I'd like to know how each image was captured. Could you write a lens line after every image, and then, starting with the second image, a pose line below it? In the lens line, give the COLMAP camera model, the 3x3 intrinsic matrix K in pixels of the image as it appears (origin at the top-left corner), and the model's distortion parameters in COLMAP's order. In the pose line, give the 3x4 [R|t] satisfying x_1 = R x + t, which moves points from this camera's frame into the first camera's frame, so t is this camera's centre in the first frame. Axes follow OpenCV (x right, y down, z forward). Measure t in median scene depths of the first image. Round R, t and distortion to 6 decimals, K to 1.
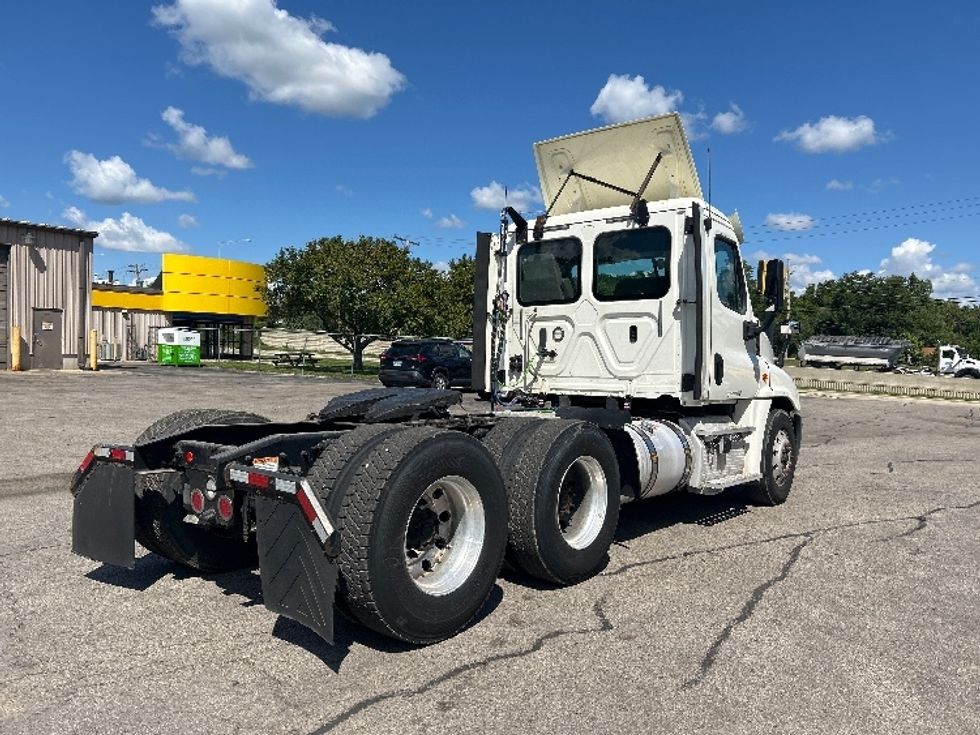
lens RADIAL K [[723.9, 0, 490.0], [0, 723.9, 367.5], [0, 0, 1]] dist [0.059132, -0.058341]
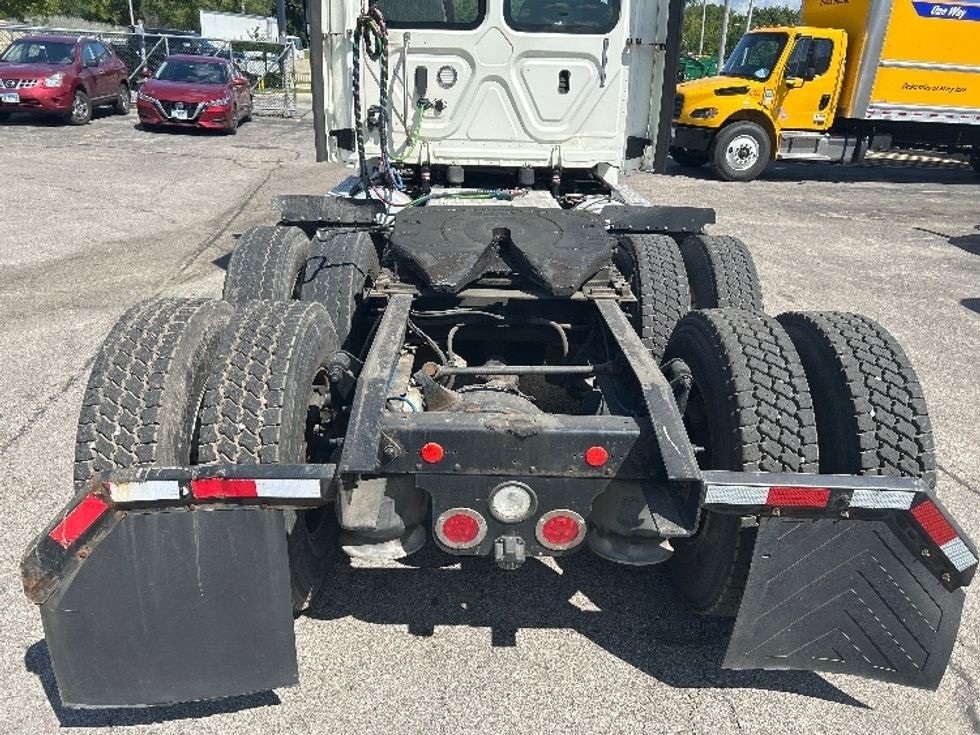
lens RADIAL K [[723.9, 0, 490.0], [0, 723.9, 367.5], [0, 0, 1]] dist [0.059132, -0.058341]
pose [[0.765236, -0.241349, 0.596795, -0.386902], [-0.013333, 0.920920, 0.389524, -0.065483], [-0.643611, -0.306035, 0.701504, 0.400838]]
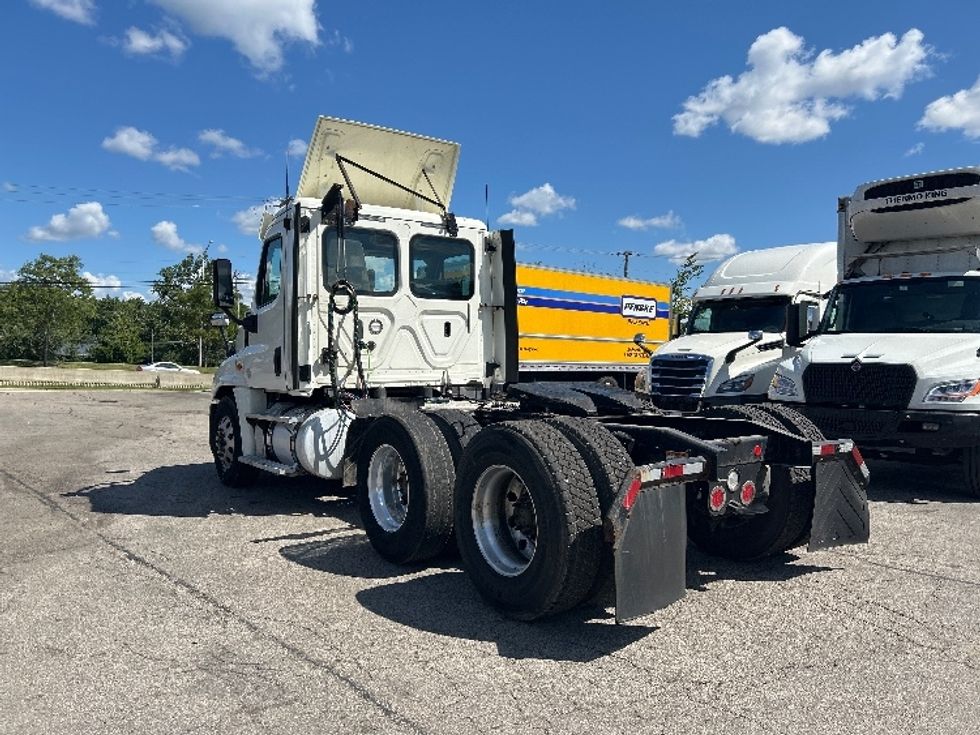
lens RADIAL K [[723.9, 0, 490.0], [0, 723.9, 367.5], [0, 0, 1]] dist [0.059132, -0.058341]
pose [[0.254198, -0.030373, 0.966675, -0.862003], [0.013604, 0.999520, 0.027827, -0.016517], [-0.967057, 0.006077, 0.254489, 0.625283]]
